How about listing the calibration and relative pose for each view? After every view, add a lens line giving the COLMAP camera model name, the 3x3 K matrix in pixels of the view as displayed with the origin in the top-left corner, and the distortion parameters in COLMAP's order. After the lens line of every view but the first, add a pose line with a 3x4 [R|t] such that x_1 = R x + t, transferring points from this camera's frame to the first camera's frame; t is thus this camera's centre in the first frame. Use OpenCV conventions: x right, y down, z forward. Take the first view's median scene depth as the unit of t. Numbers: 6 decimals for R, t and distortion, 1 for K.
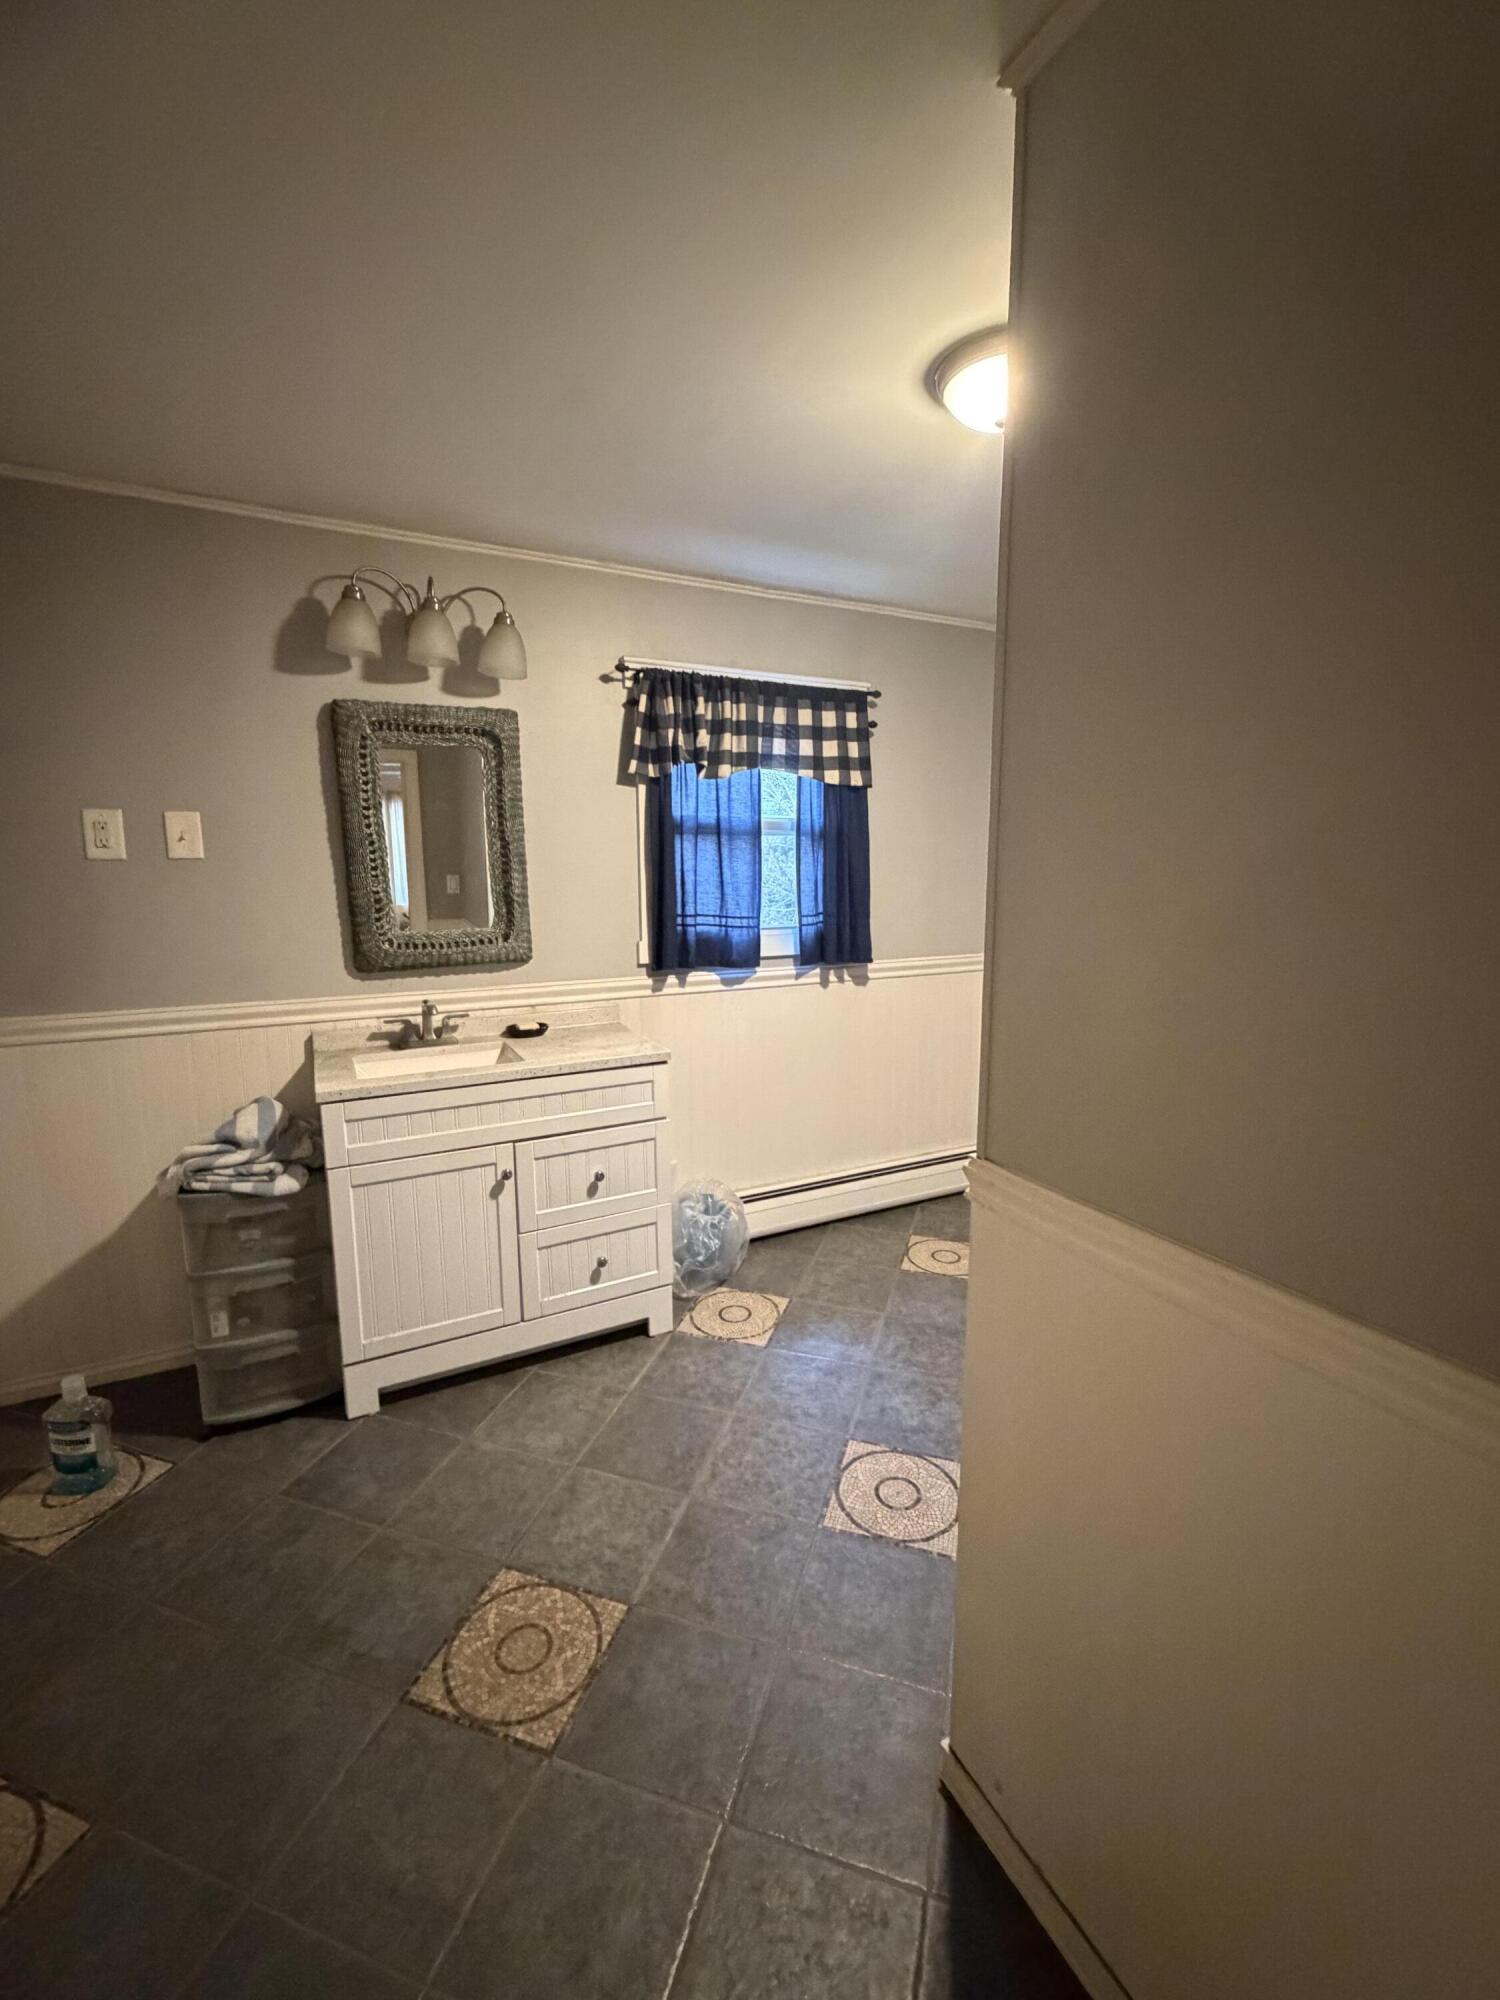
lens RADIAL K [[854.6, 0, 753.9], [0, 854.6, 1002.1], [0, 0, 1]] dist [-0.001929, 0.000683]
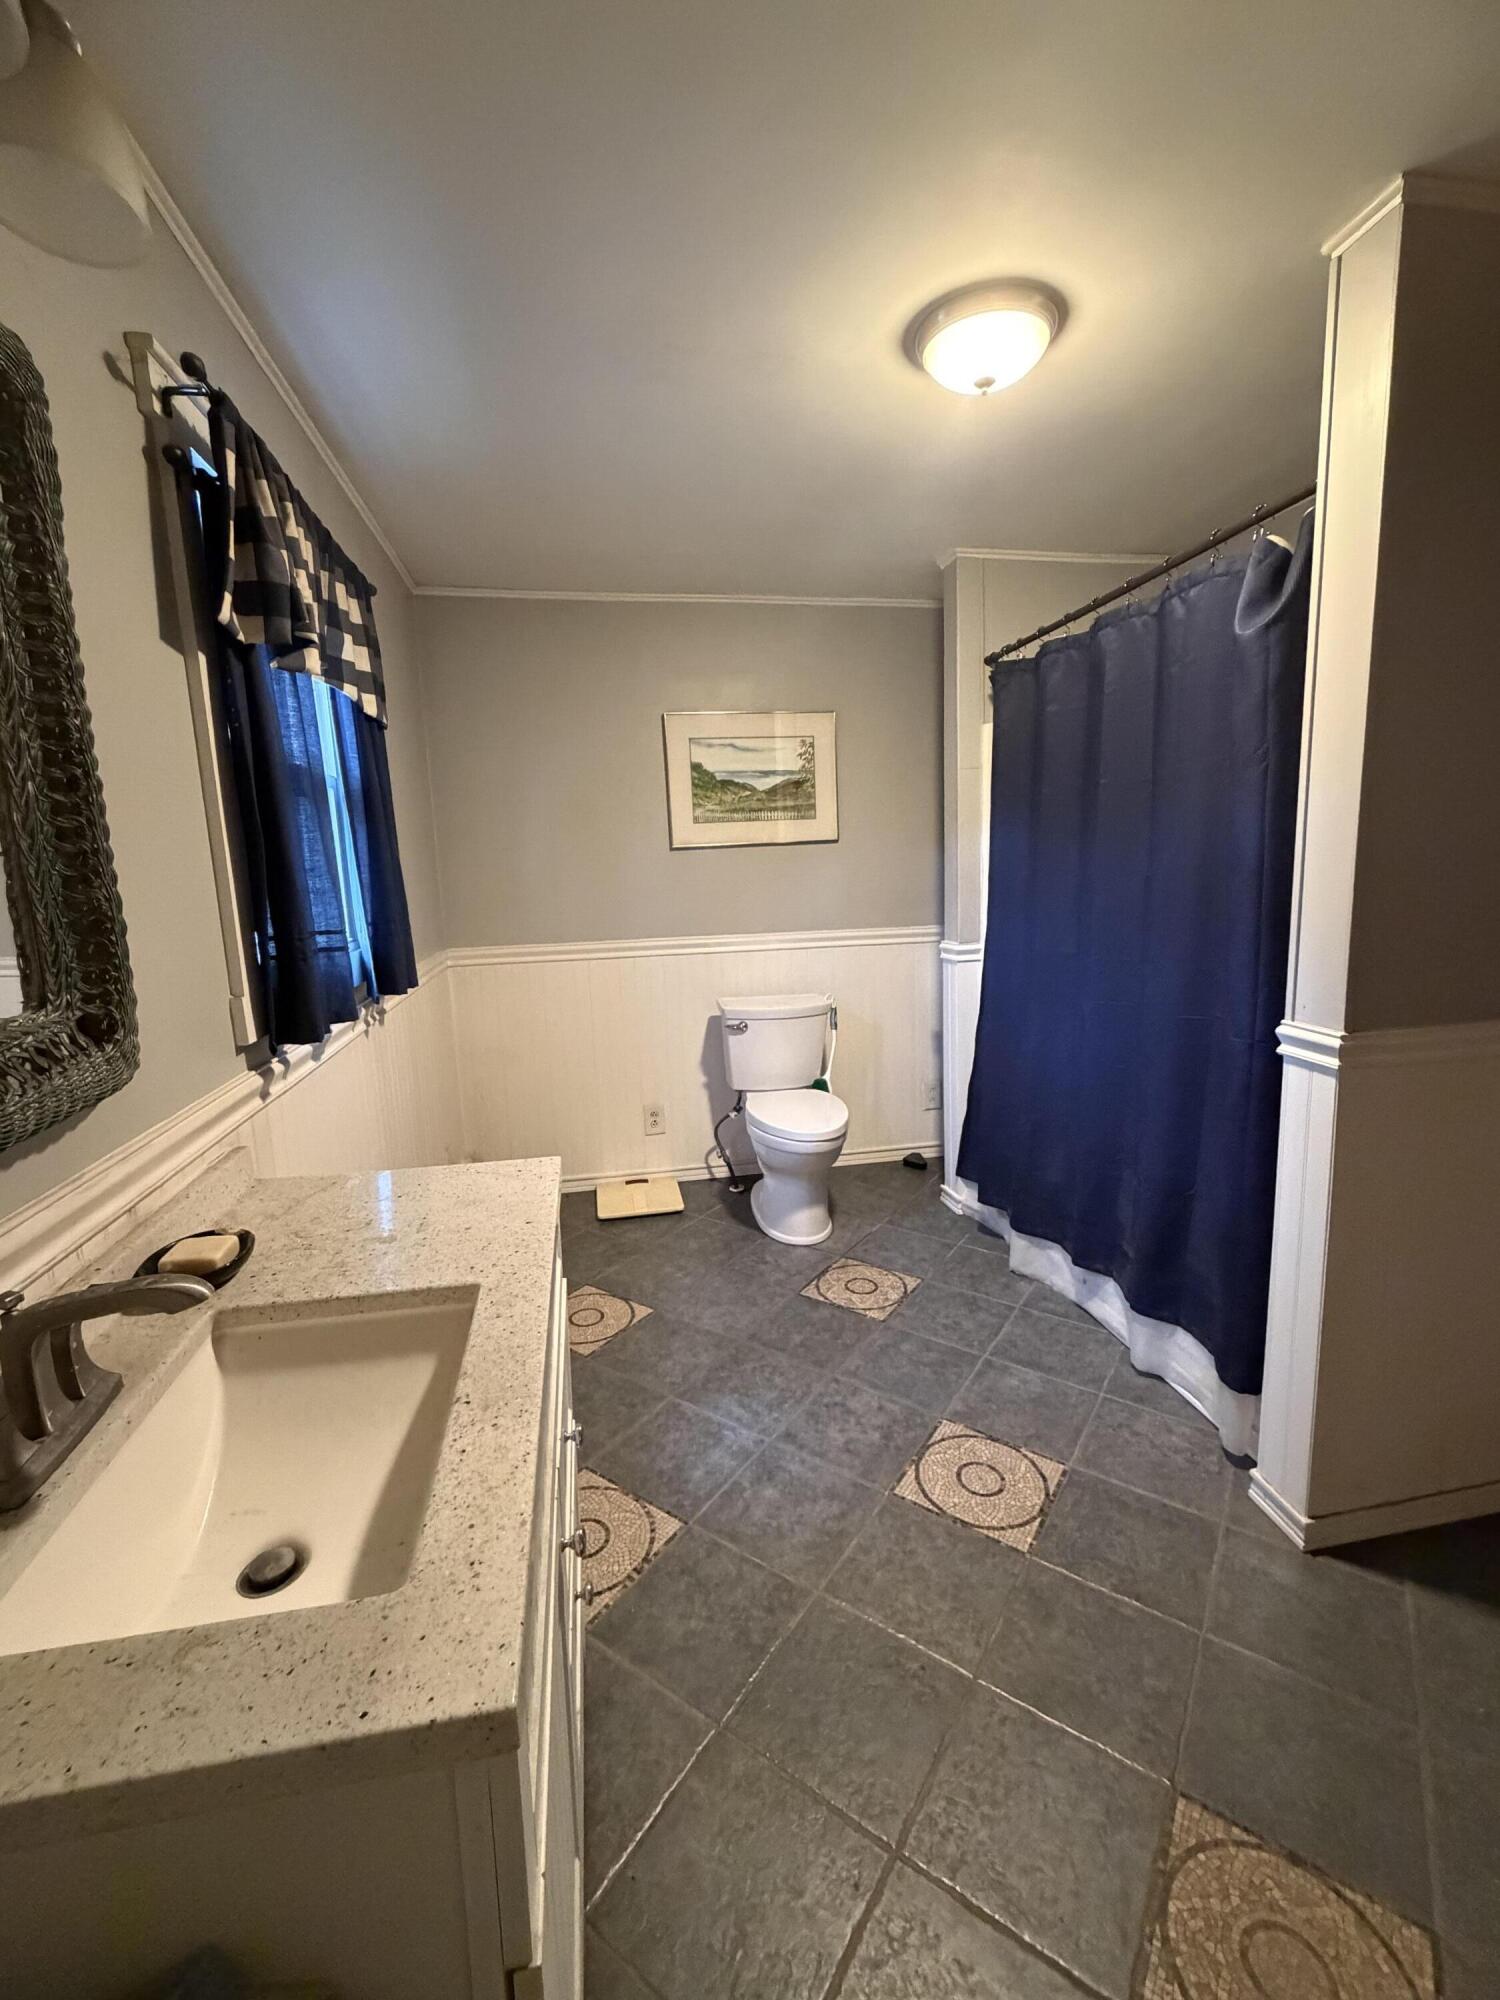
lens RADIAL K [[854.6, 0, 750.0], [0, 854.6, 996.9], [0, 0, 1]] dist [-0.001929, 0.000683]
pose [[0.289579, -0.163374, 0.943108, -0.861640], [0.192129, 0.975192, 0.109939, -0.120973], [-0.937673, 0.149362, 0.313784, 1.043065]]
